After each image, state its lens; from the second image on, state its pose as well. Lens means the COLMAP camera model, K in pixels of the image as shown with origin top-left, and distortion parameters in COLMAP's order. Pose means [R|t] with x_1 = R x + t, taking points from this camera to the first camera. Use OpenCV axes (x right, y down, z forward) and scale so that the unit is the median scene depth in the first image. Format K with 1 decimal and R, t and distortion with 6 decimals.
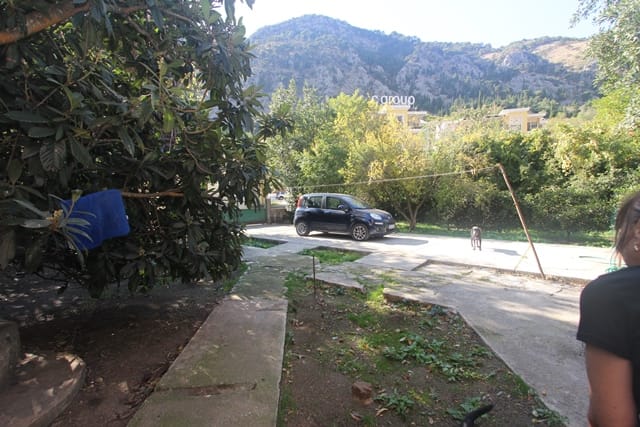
lens RADIAL K [[296.6, 0, 323.1], [0, 296.6, 218.9], [0, 0, 1]] dist [-0.011796, 0.000908]
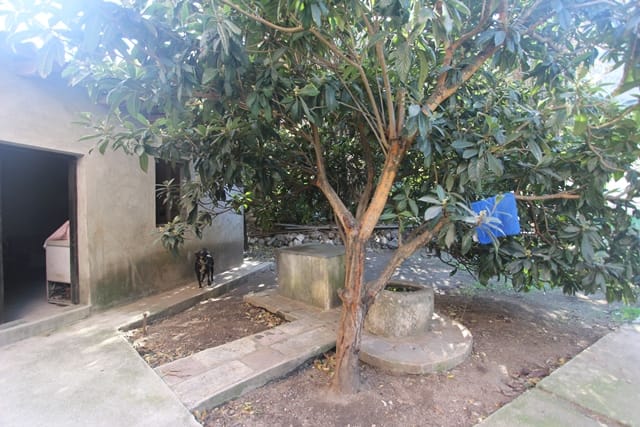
lens RADIAL K [[296.6, 0, 323.1], [0, 296.6, 218.9], [0, 0, 1]] dist [-0.011796, 0.000908]
pose [[0.448513, 0.046738, -0.892553, -0.012239], [-0.053591, 0.998241, 0.025342, 0.006790], [0.892168, 0.036467, 0.450229, -0.116584]]
